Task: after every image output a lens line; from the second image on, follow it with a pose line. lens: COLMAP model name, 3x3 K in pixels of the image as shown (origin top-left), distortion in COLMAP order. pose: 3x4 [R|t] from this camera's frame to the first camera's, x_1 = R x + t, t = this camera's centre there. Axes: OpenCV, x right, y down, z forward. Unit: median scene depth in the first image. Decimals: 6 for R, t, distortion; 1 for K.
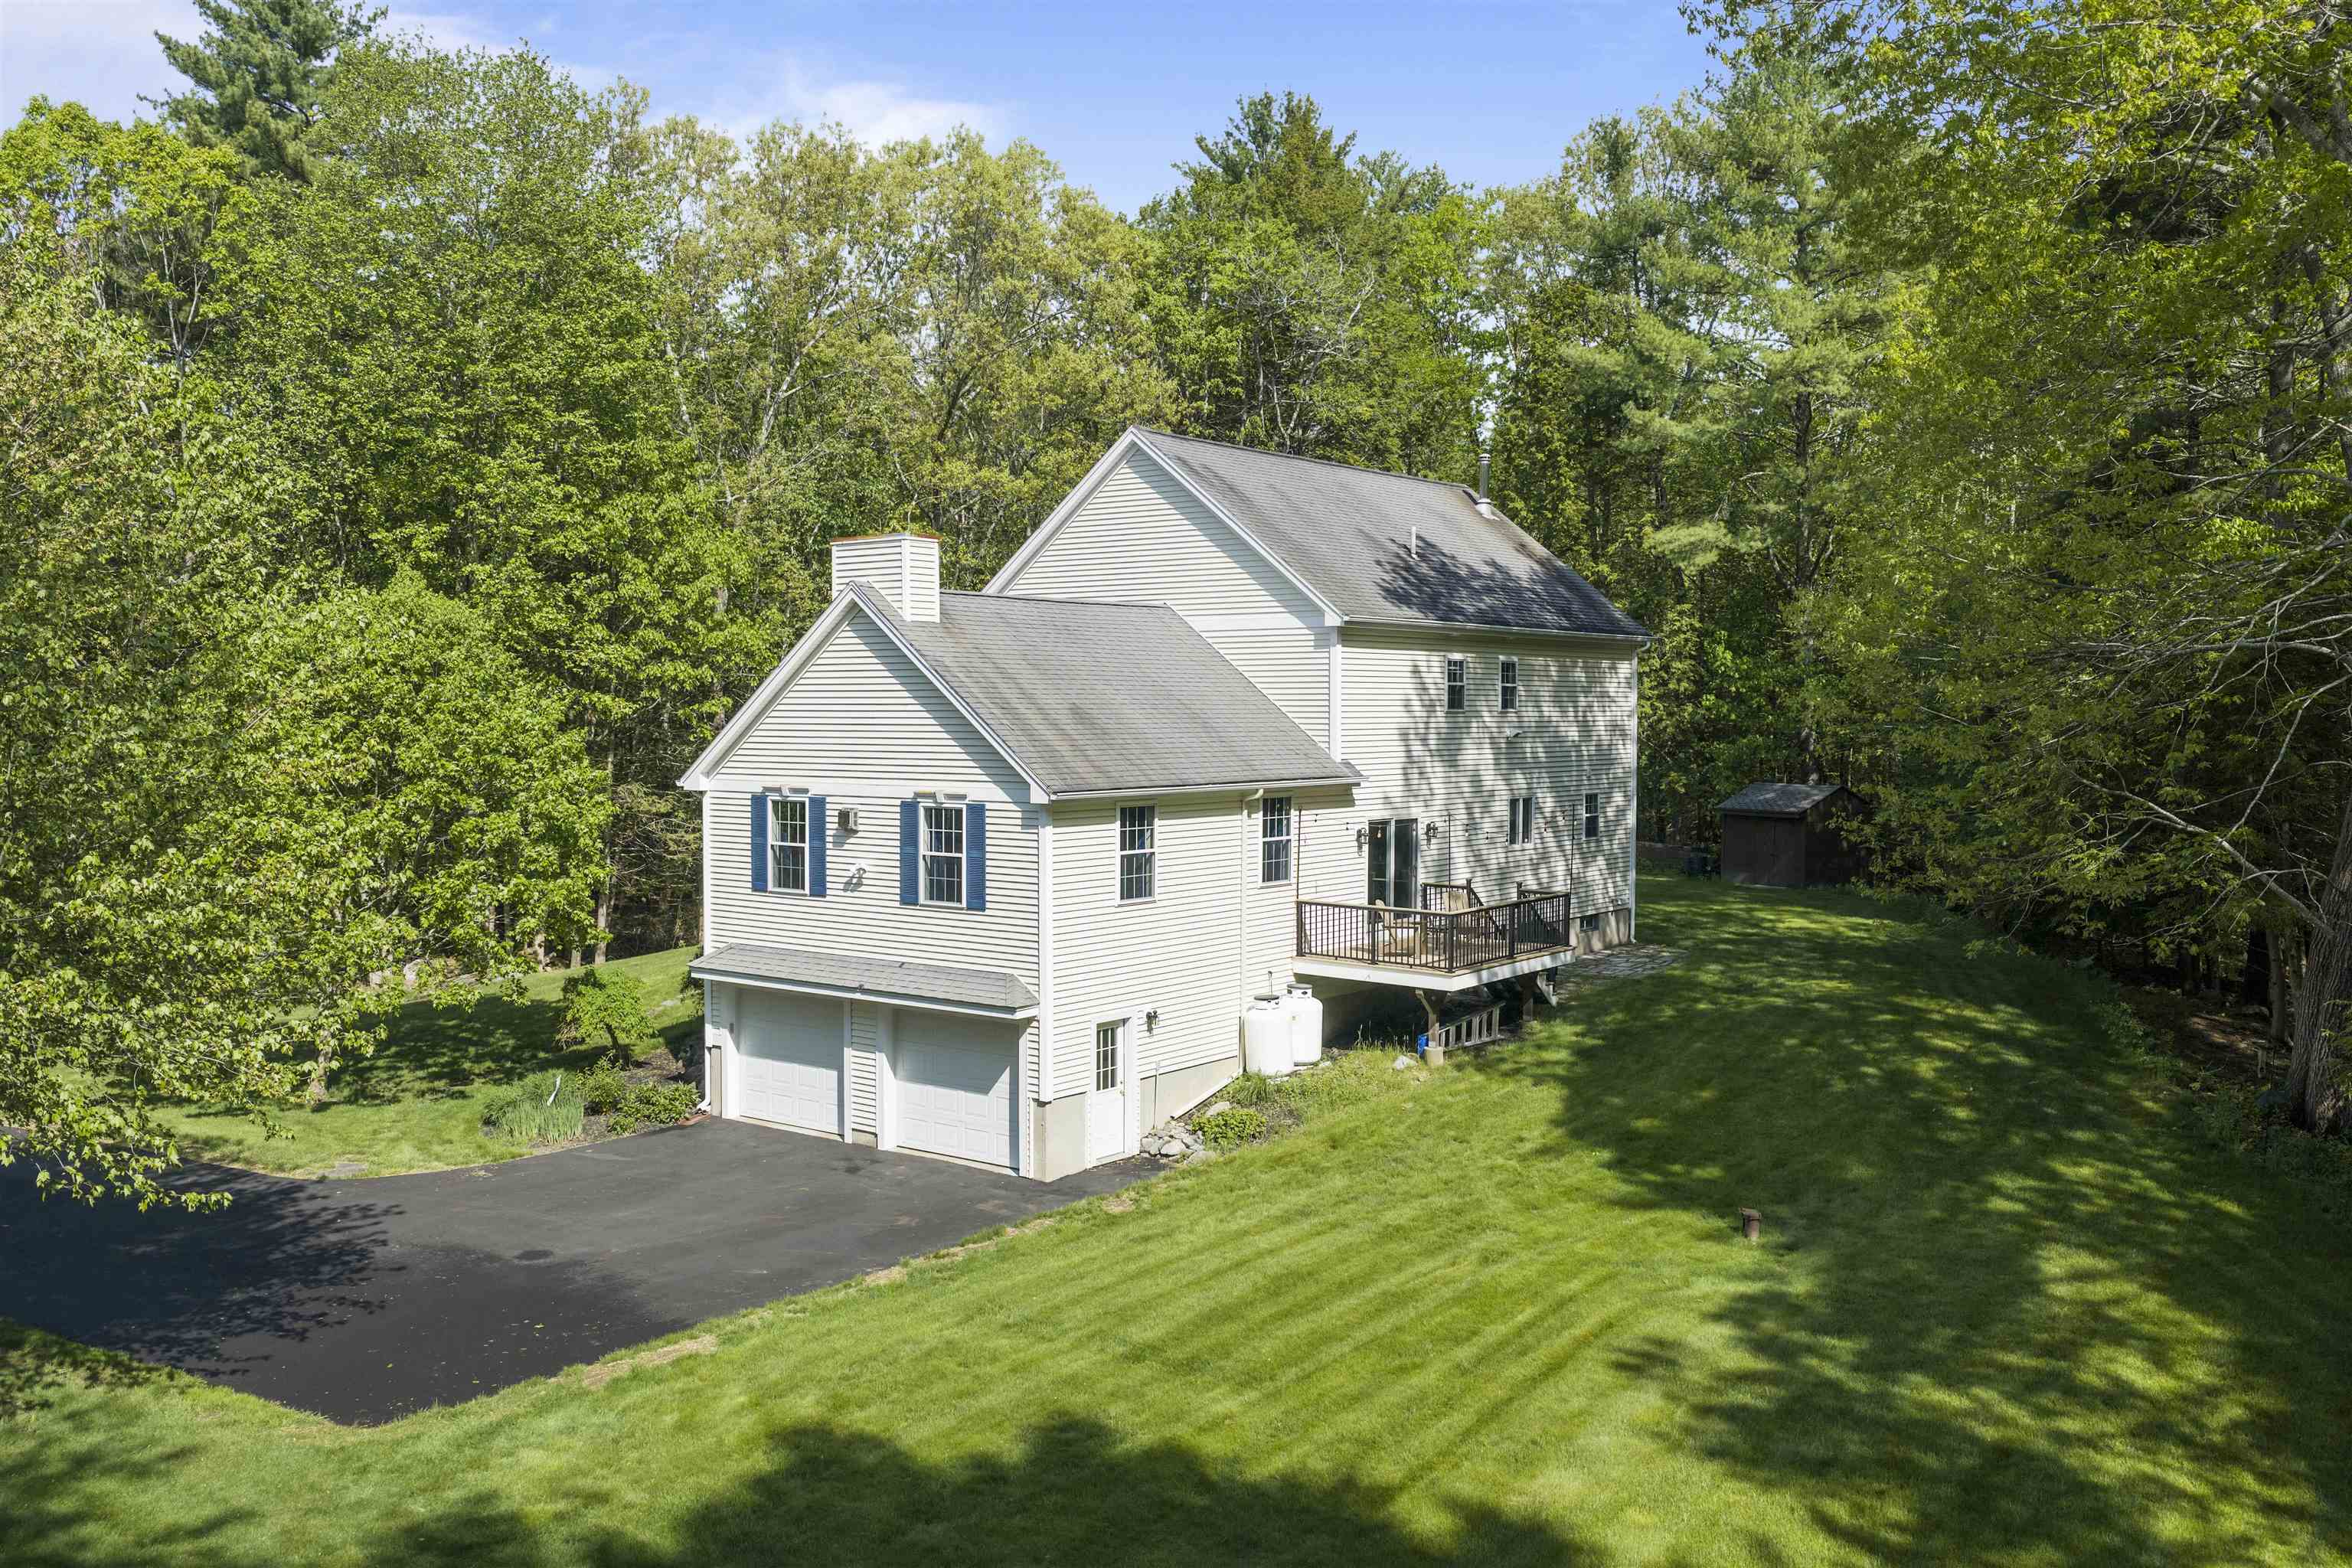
lens RADIAL K [[1949.8, 0, 1172.7], [0, 1949.8, 789.3], [0, 0, 1]] dist [0.022628, -0.031238]
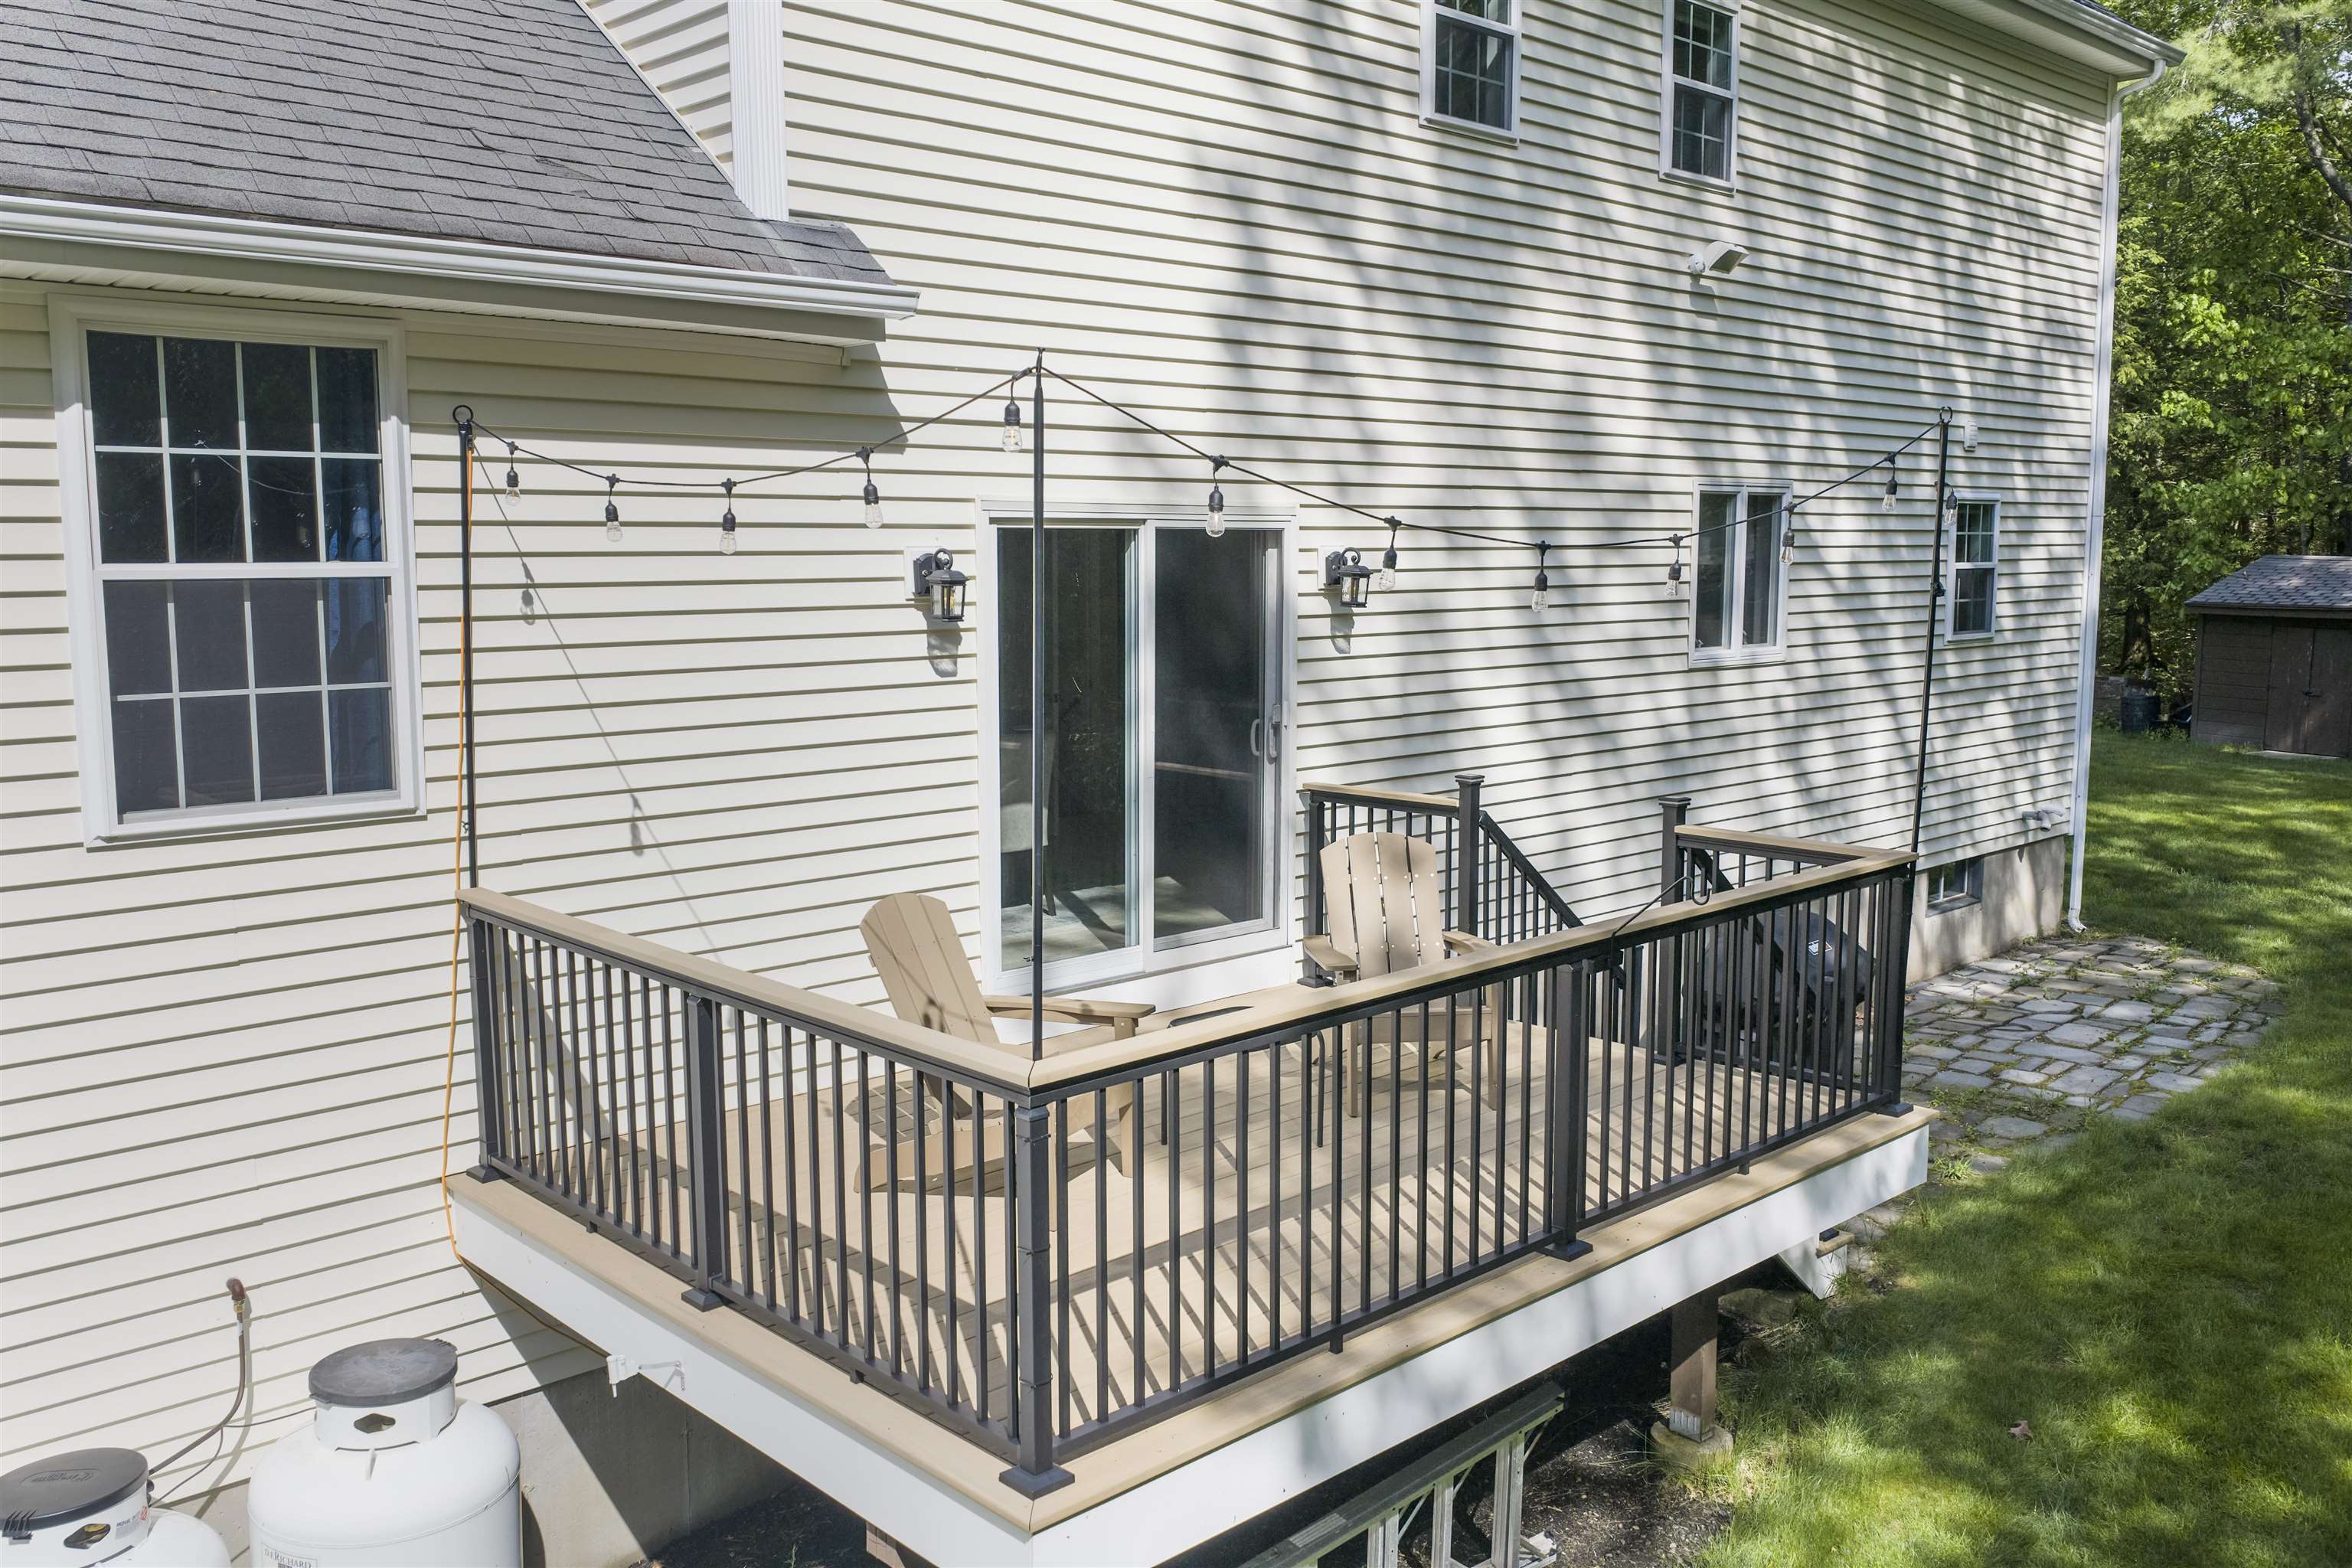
lens RADIAL K [[1949.8, 0, 1181.1], [0, 1949.8, 780.8], [0, 0, 1]] dist [0.022628, -0.031238]
pose [[0.989637, 0.008833, -0.143318, 0.139719], [0.001028, 0.997645, 0.068583, 0.027487], [0.143586, -0.068020, 0.987297, 0.706836]]
